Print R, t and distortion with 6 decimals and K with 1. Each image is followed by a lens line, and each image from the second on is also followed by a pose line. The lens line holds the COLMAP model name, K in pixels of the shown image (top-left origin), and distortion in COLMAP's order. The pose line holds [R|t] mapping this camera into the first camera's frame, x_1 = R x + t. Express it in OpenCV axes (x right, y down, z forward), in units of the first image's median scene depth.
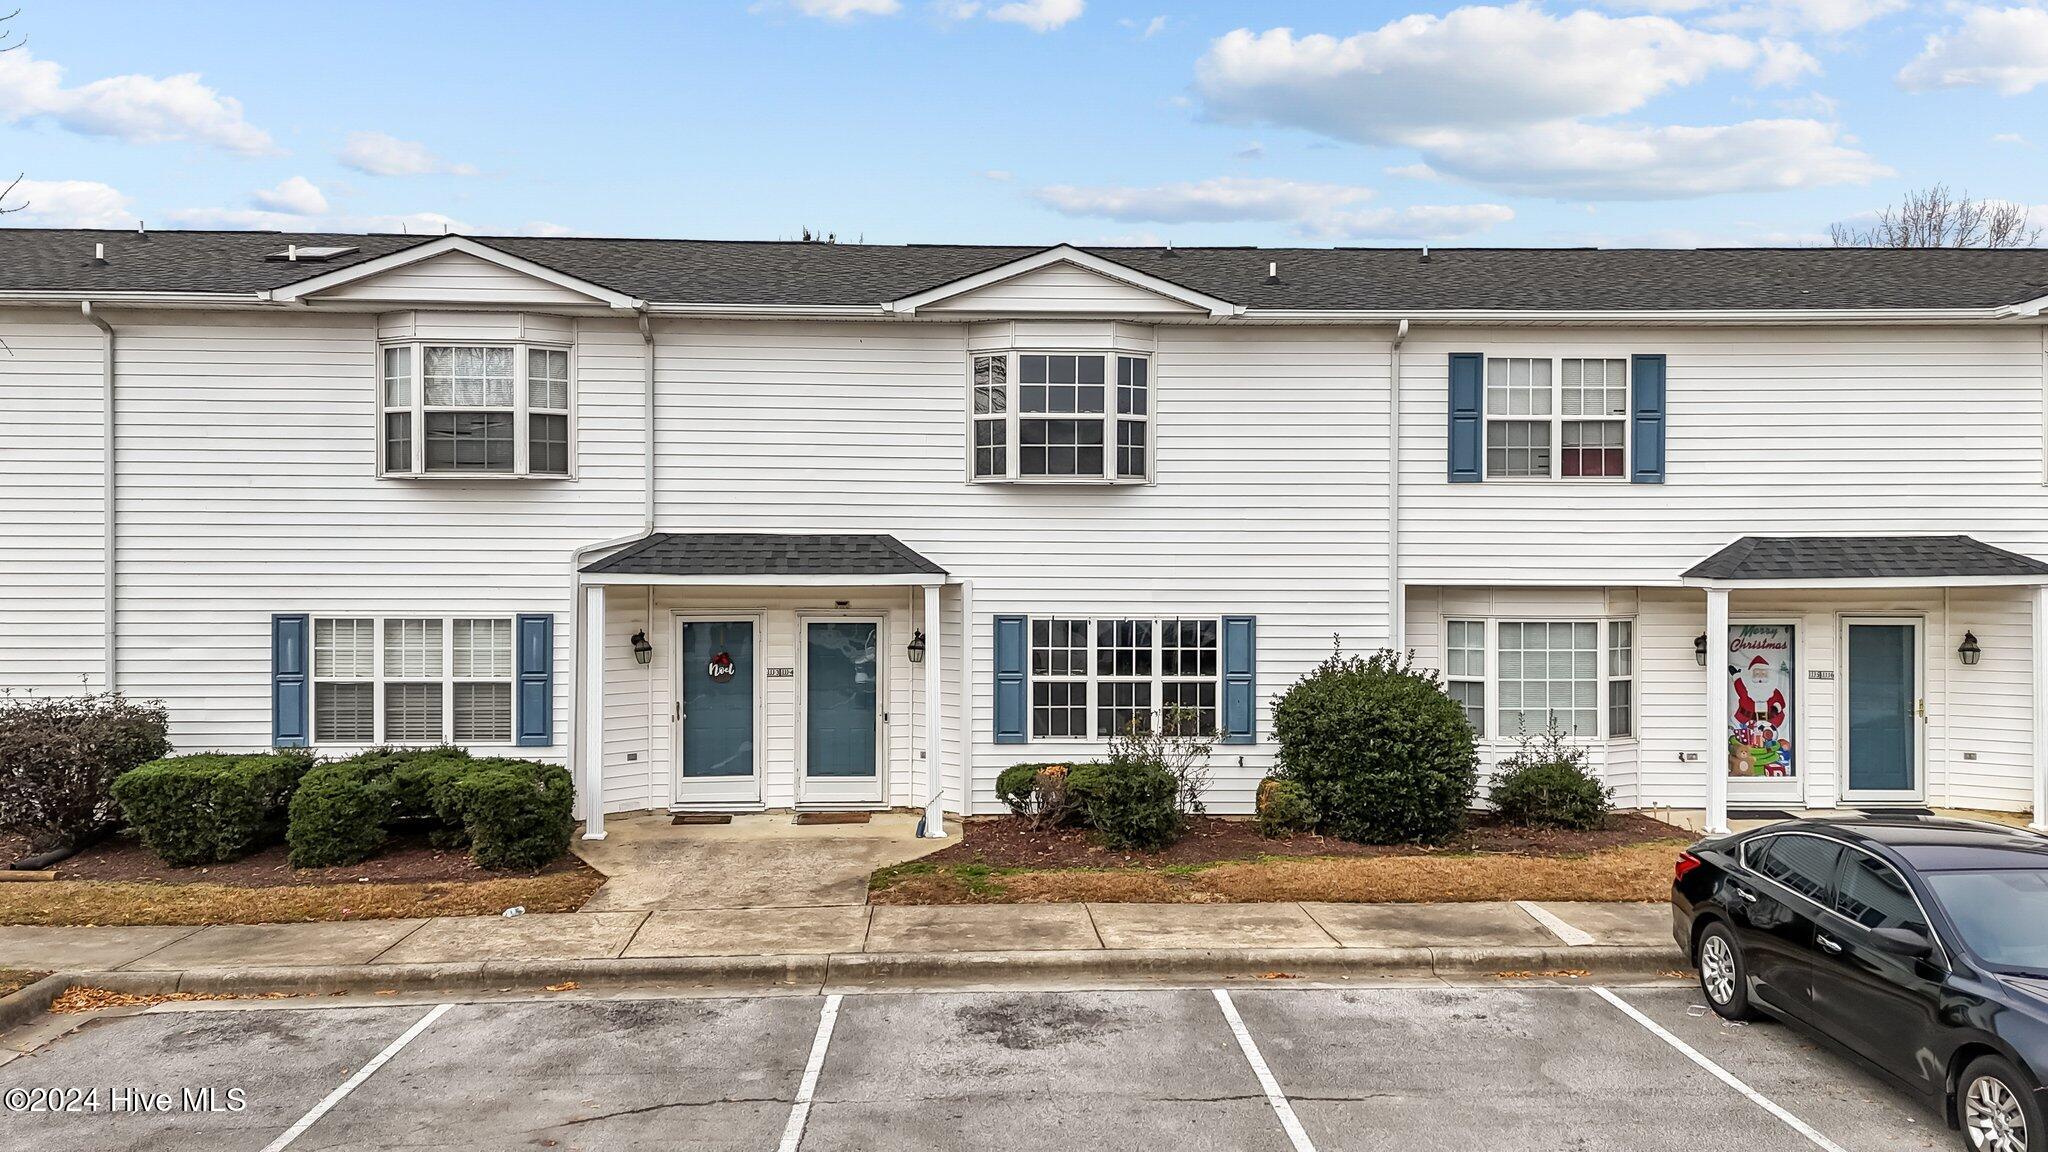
lens RADIAL K [[1494.3, 0, 1025.1], [0, 1494.3, 580.8], [0, 0, 1]] dist [0.069485, -0.060701]
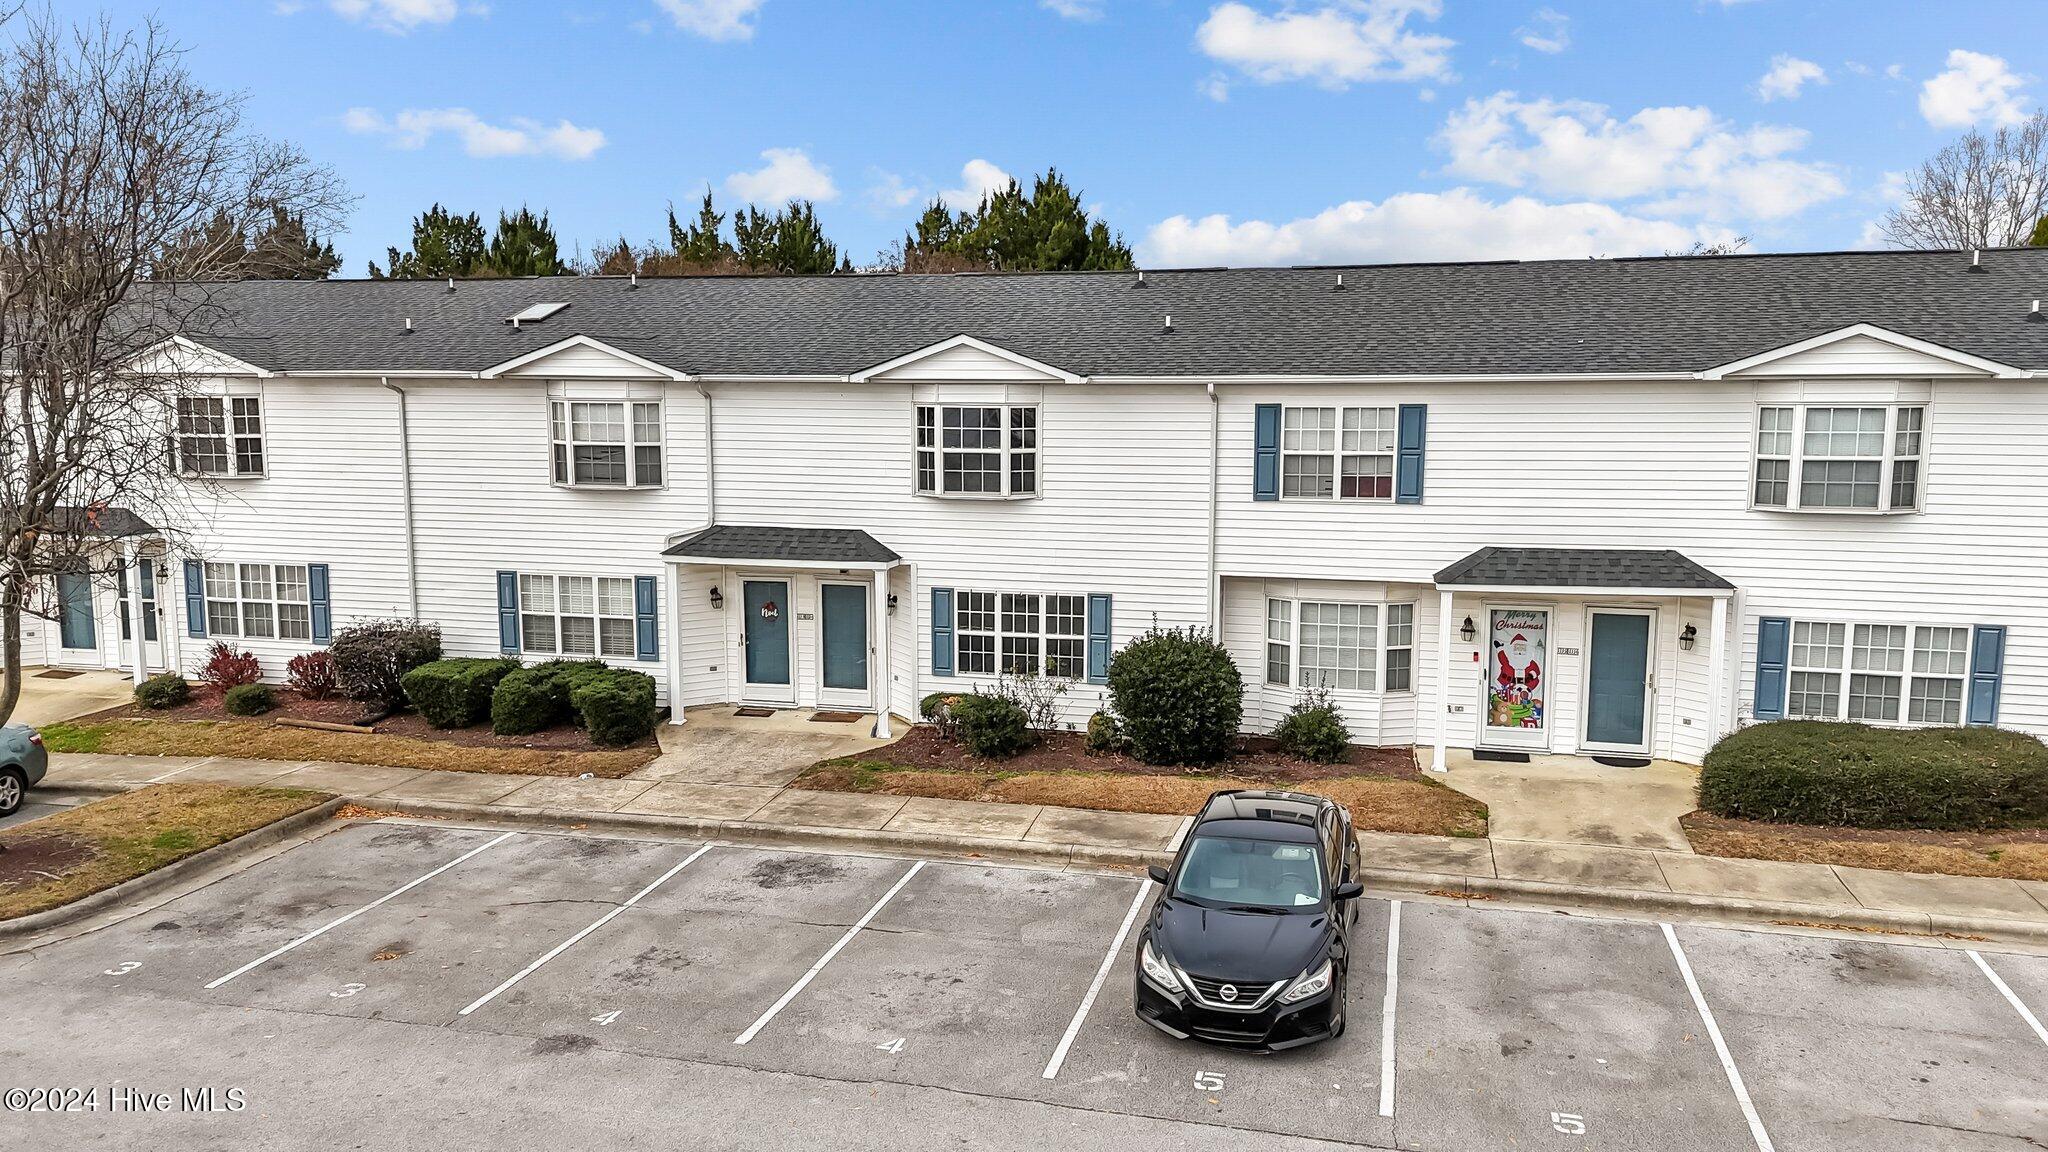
lens RADIAL K [[1494.3, 0, 1030.1], [0, 1494.3, 582.9], [0, 0, 1]] dist [0.069485, -0.060701]
pose [[0.959376, 0.037869, -0.279579, 0.475378], [-0.000919, 0.991365, 0.131126, -0.170930], [0.282131, -0.125542, 0.951126, -0.341414]]
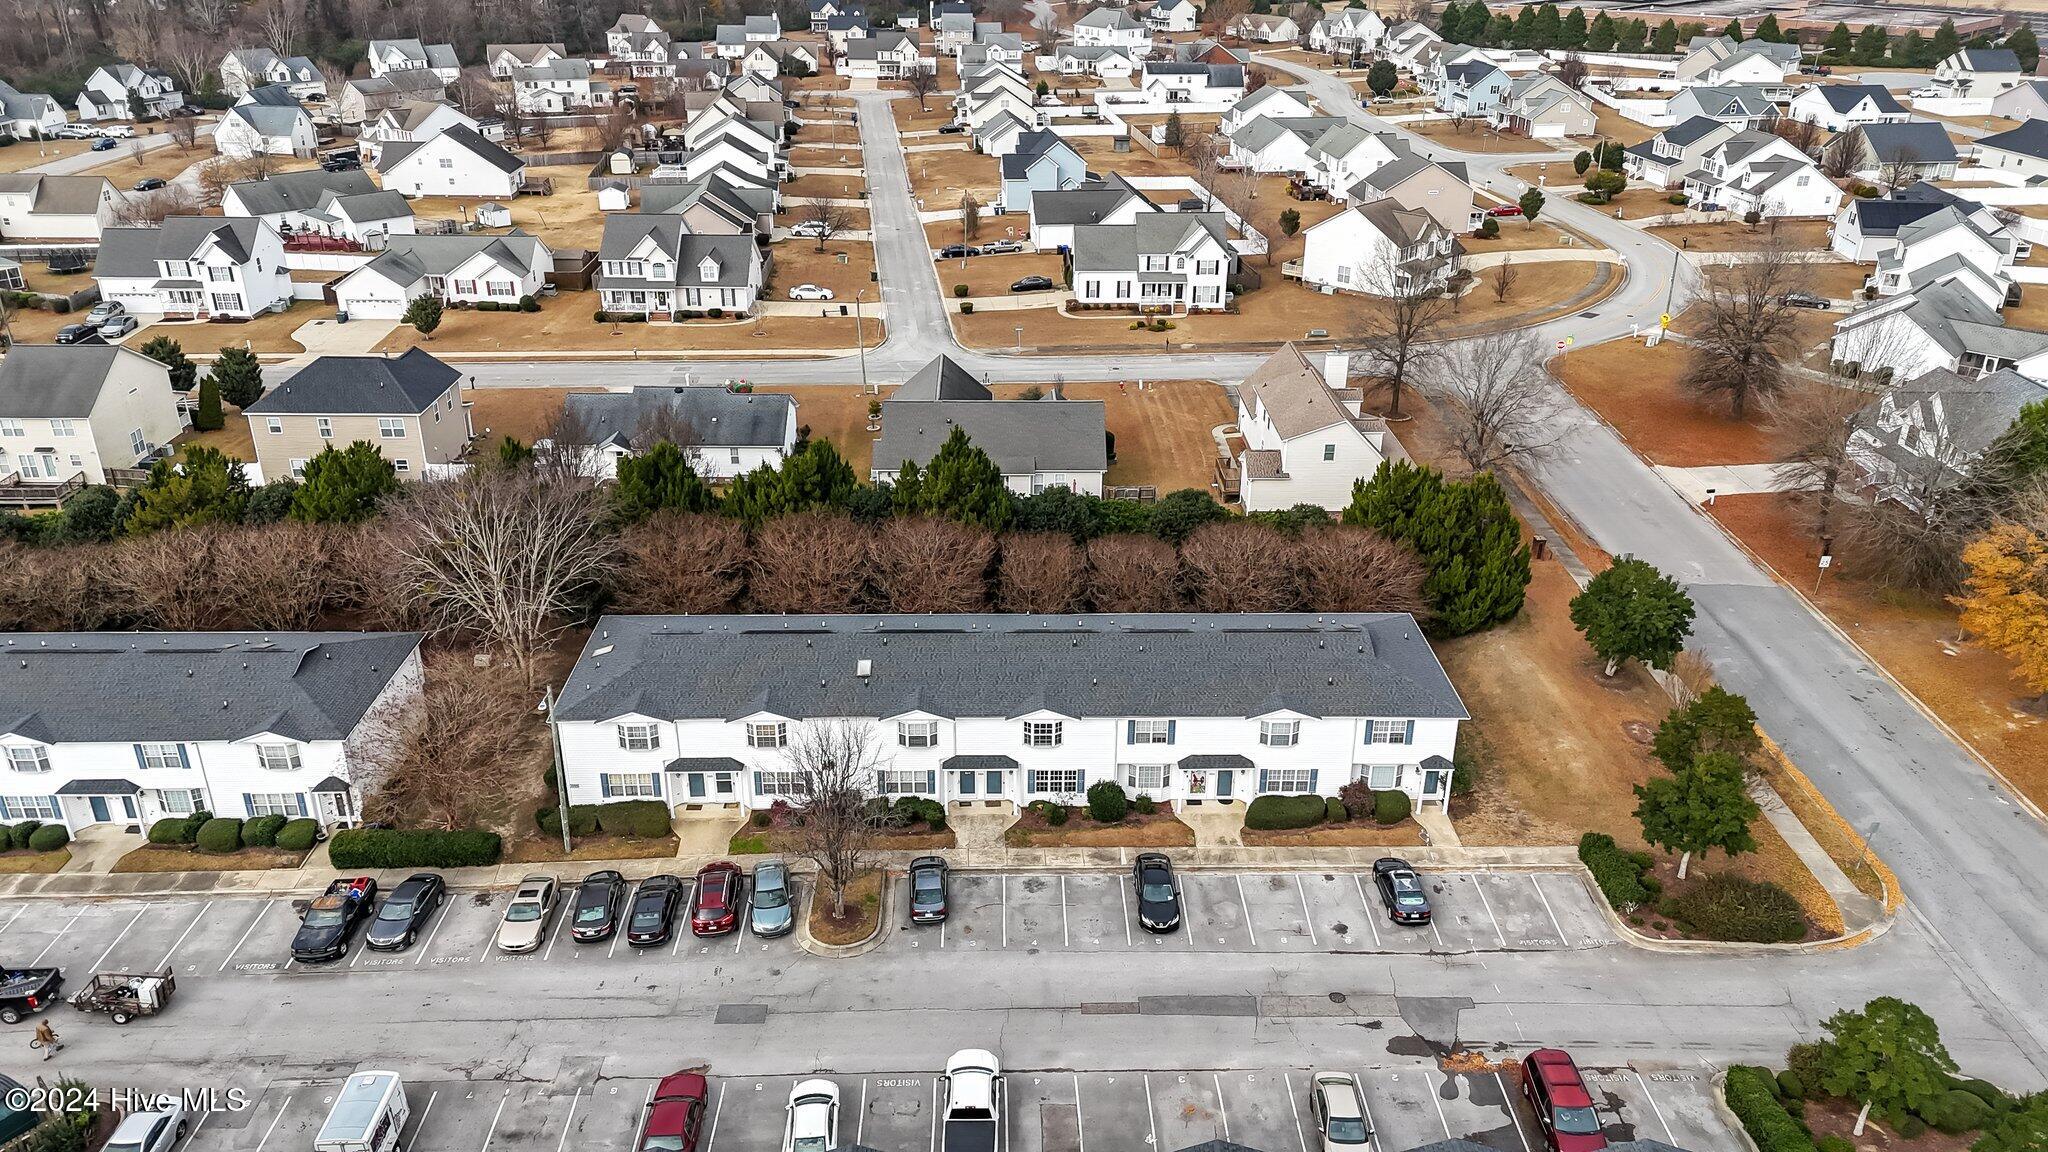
lens RADIAL K [[1494.3, 0, 1024.6], [0, 1494.3, 568.7], [0, 0, 1]] dist [0.069485, -0.060701]
pose [[0.999817, 0.013650, -0.013400, 0.022017], [-0.006802, 0.908456, 0.417926, -2.507934], [0.017878, -0.417758, 0.908382, -2.985848]]
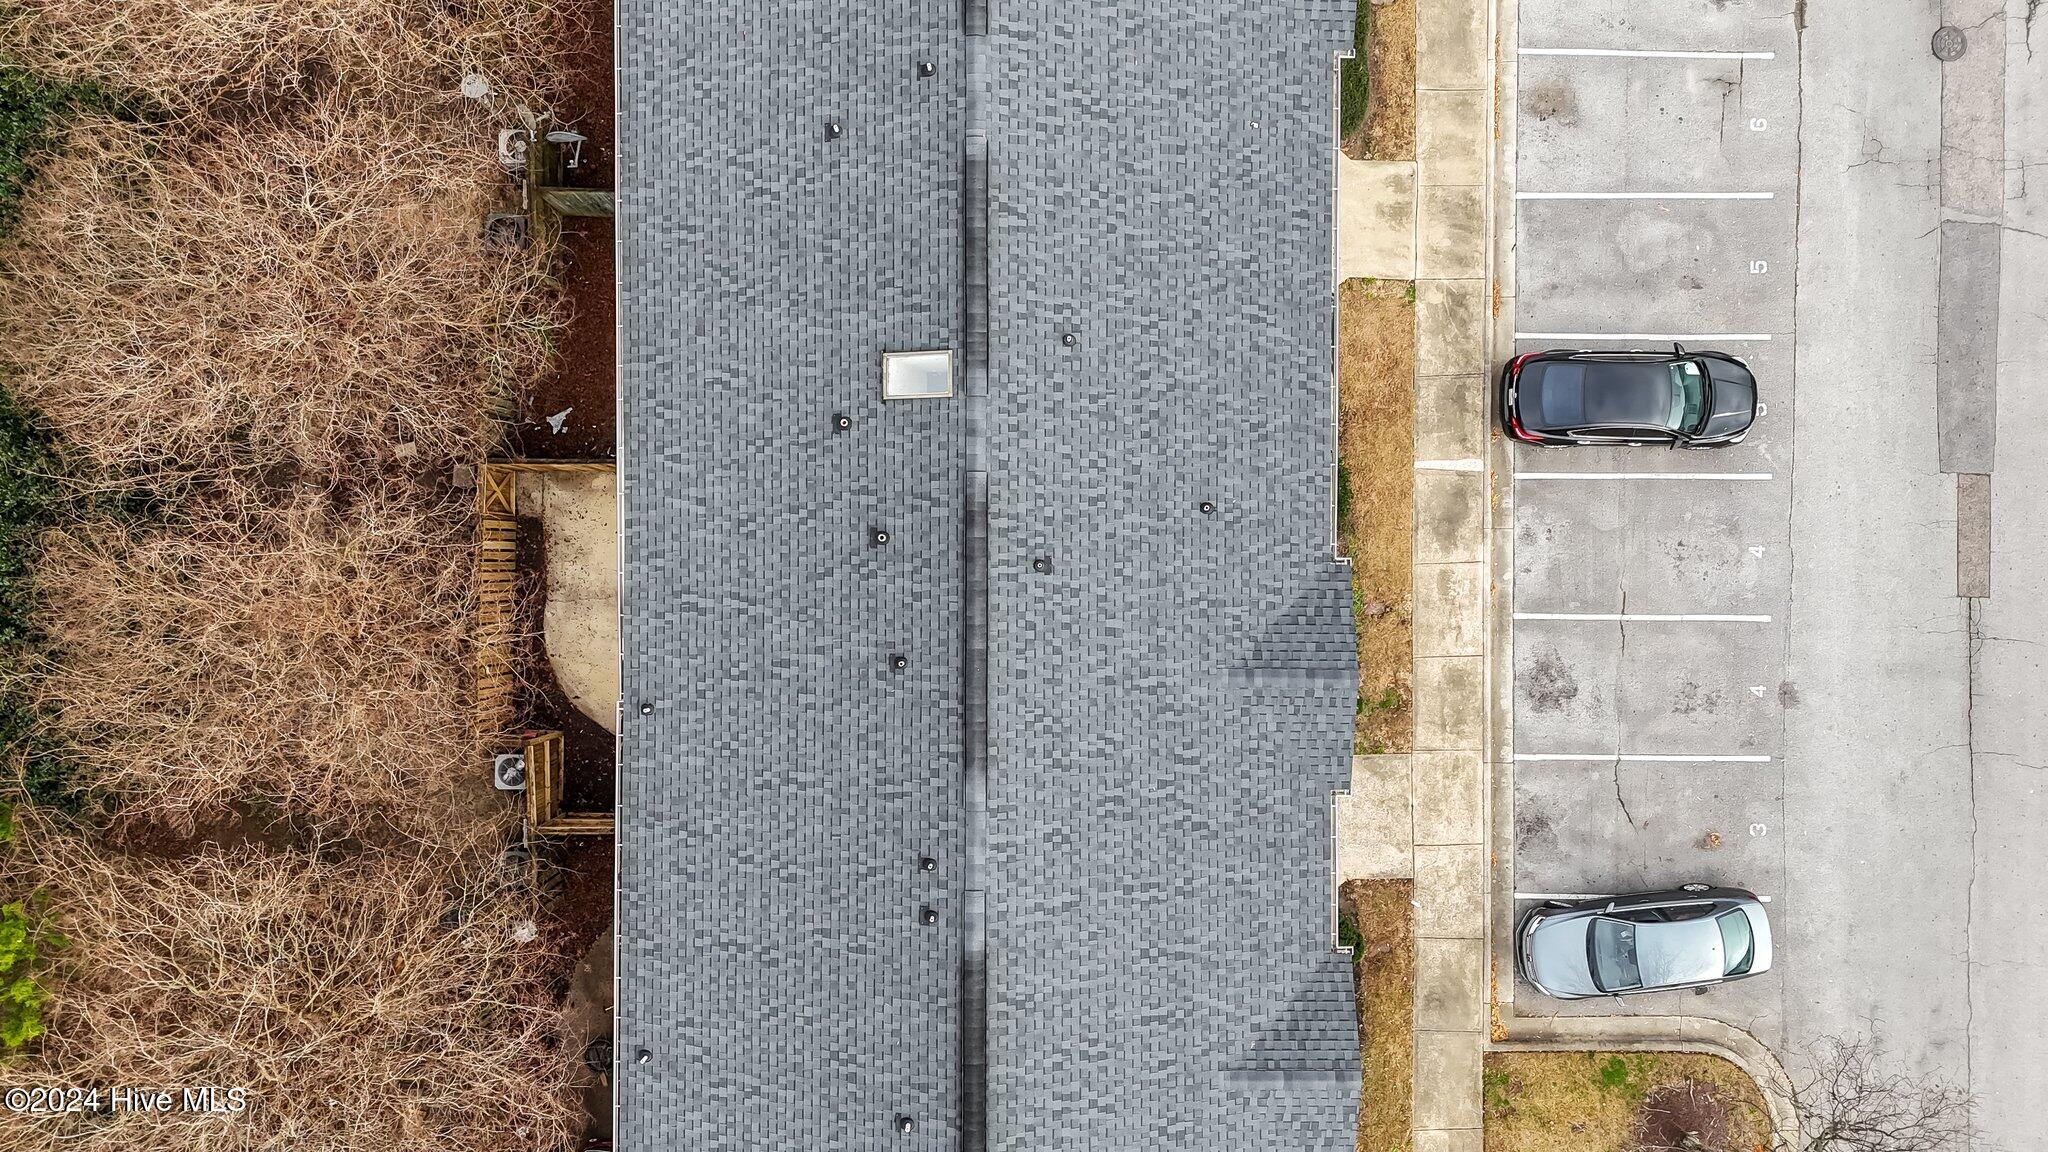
lens RADIAL K [[1494.3, 0, 1028.7], [0, 1494.3, 567.9], [0, 0, 1]] dist [0.069485, -0.060701]
pose [[0.040945, -0.999158, 0.002472, 0.118803], [-0.005937, 0.002230, 0.999980, -1.675211], [-0.999144, -0.040959, -0.005841, 1.302114]]
